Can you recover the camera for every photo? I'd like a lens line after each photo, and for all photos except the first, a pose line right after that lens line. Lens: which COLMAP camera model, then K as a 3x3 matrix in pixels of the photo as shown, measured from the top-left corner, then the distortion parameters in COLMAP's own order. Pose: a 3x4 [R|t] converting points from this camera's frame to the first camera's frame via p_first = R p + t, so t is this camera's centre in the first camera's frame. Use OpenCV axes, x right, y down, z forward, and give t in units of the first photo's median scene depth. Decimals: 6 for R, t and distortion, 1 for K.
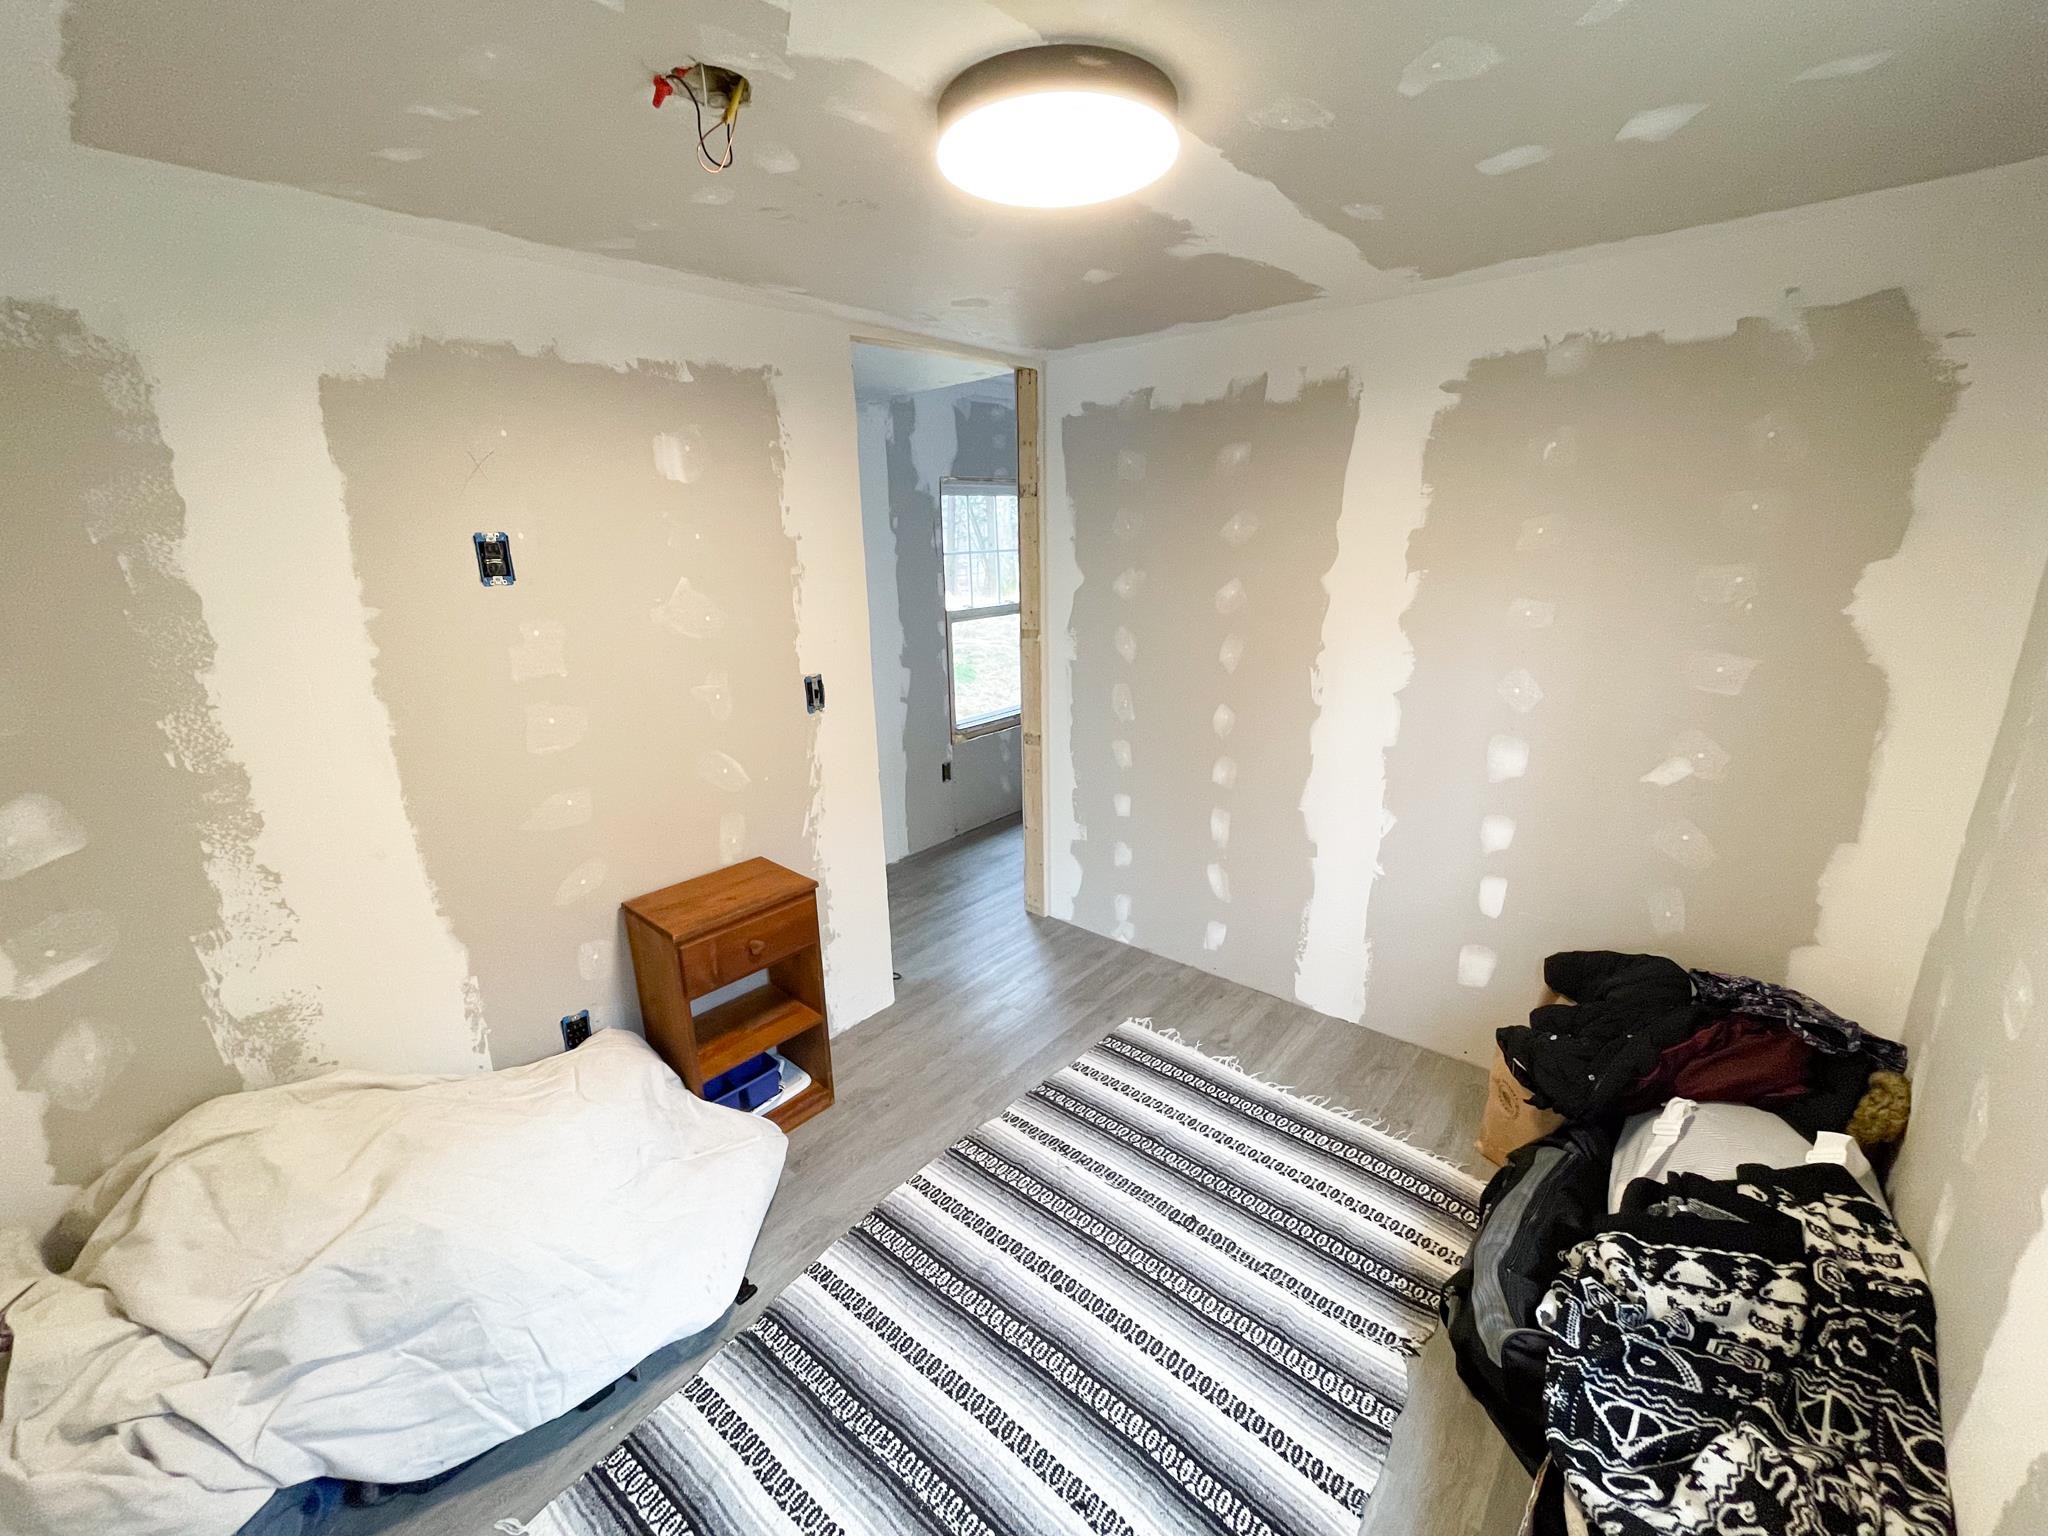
lens RADIAL K [[799.4, 0, 1034.8], [0, 799.4, 772.9], [0, 0, 1]] dist [-0.054524, -0.000065]
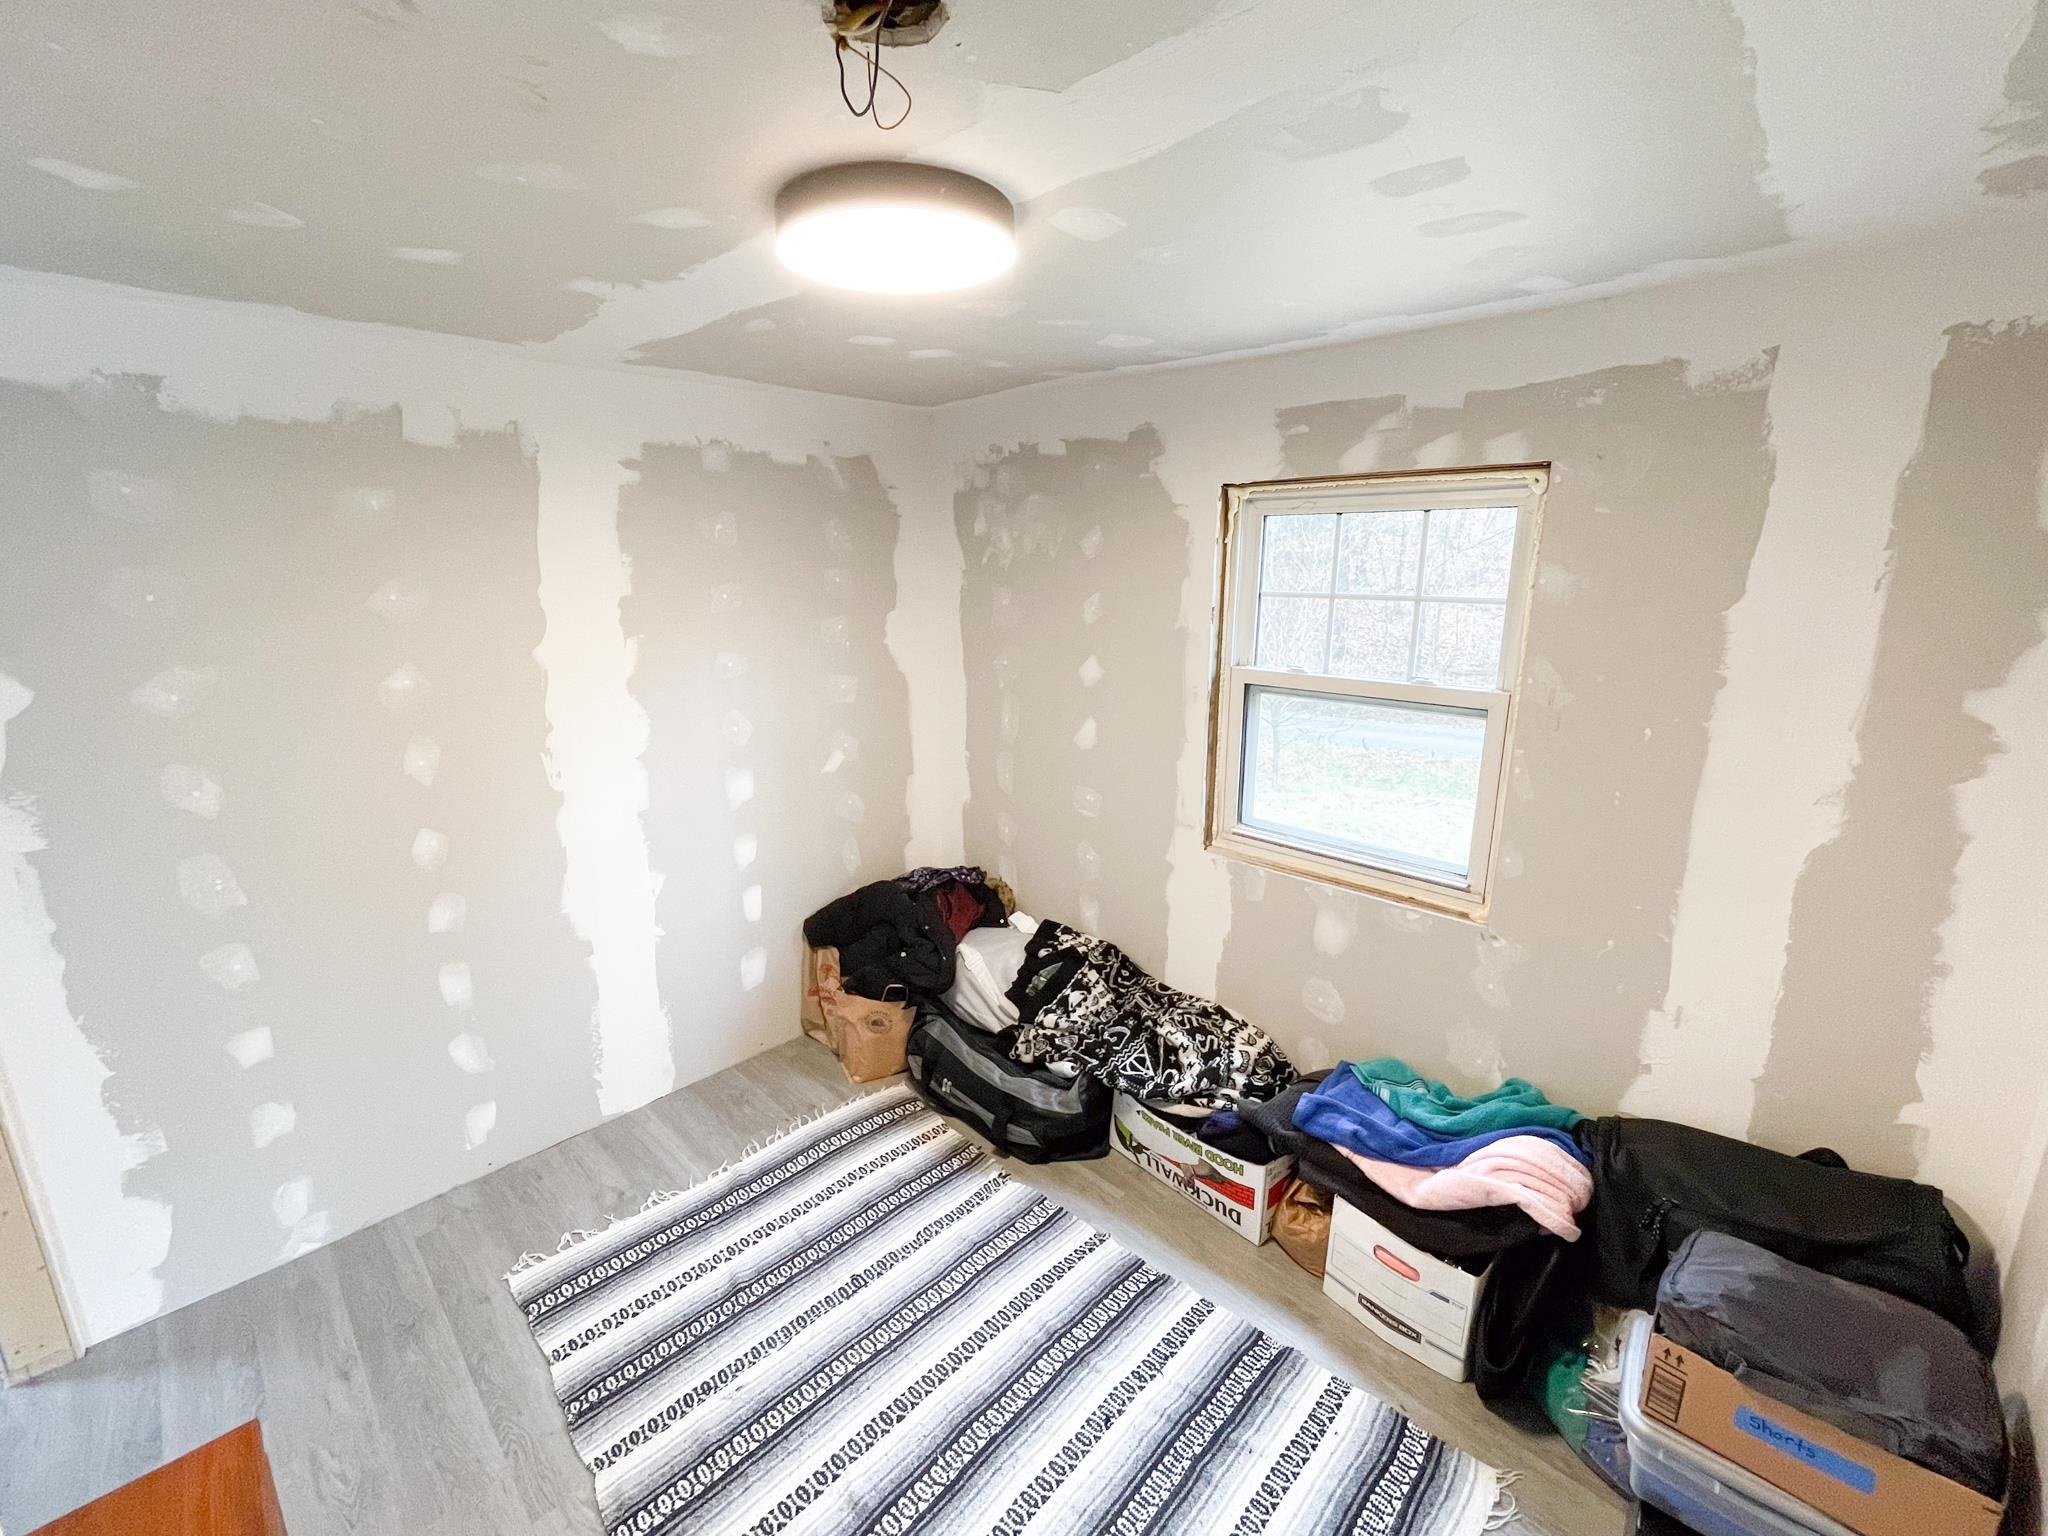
lens RADIAL K [[799.4, 0, 1034.8], [0, 799.4, 772.9], [0, 0, 1]] dist [-0.054524, -0.000065]
pose [[0.020035, -0.202540, 0.979069, -0.593065], [0.276277, 0.942256, 0.189271, -0.149802], [-0.960869, 0.266702, 0.074836, 0.501573]]
